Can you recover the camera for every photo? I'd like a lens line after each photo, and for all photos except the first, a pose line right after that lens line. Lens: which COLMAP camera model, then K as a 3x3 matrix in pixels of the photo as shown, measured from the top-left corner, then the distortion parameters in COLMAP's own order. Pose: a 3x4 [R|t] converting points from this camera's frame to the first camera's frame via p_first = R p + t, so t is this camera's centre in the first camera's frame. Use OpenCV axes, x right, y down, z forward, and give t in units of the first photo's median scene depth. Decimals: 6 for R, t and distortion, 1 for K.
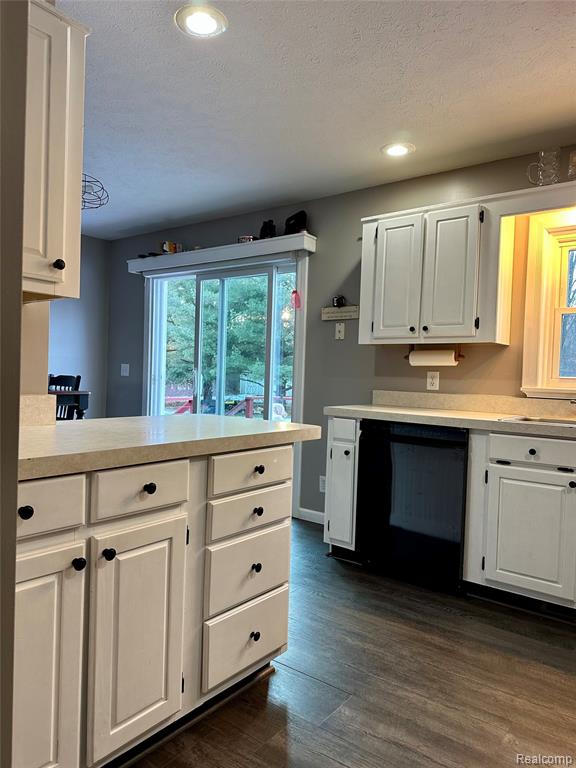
lens RADIAL K [[530.8, 0, 288.0], [0, 530.8, 384.0], [0, 0, 1]] dist [0.086992, -0.112670]
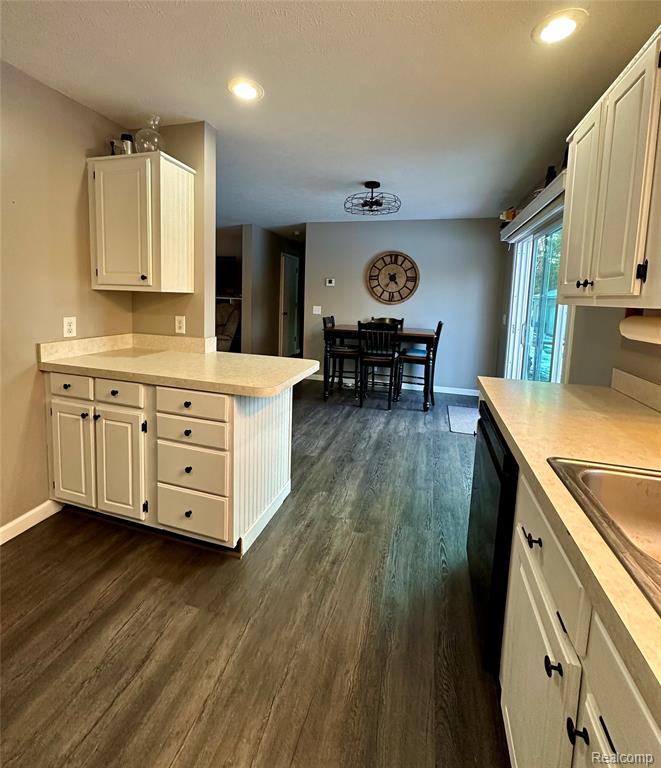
lens RADIAL K [[350.0, 0, 330.4], [0, 350.0, 324.2], [0, 0, 1]] dist [-0.003369, -0.001441]
pose [[0.366434, 0.058592, -0.928597, 0.996691], [-0.037930, 0.998126, 0.048012, -0.120197], [0.929671, 0.017628, 0.367970, 1.055742]]
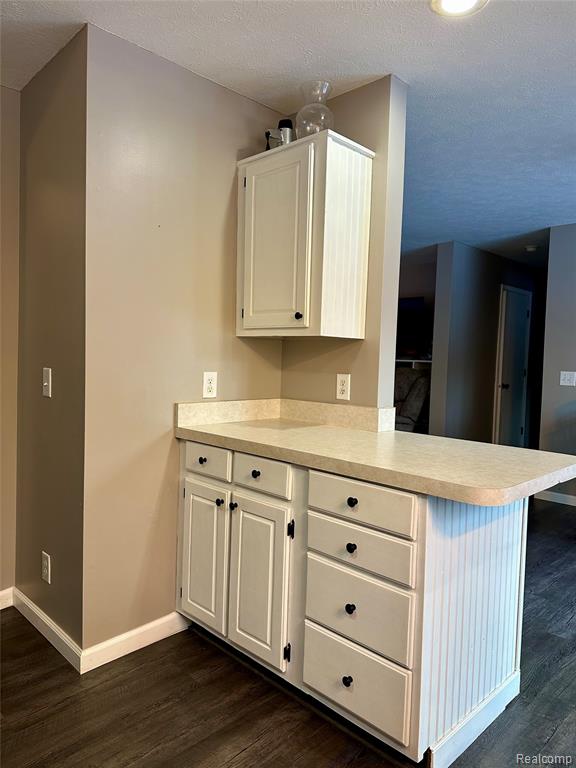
lens RADIAL K [[530.8, 0, 288.0], [0, 530.8, 384.0], [0, 0, 1]] dist [0.086992, -0.112670]
pose [[-0.124730, 0.014894, -0.992079, 0.910003], [-0.052378, 0.998394, 0.021574, -0.058878], [0.990807, 0.054654, -0.123750, 1.040237]]
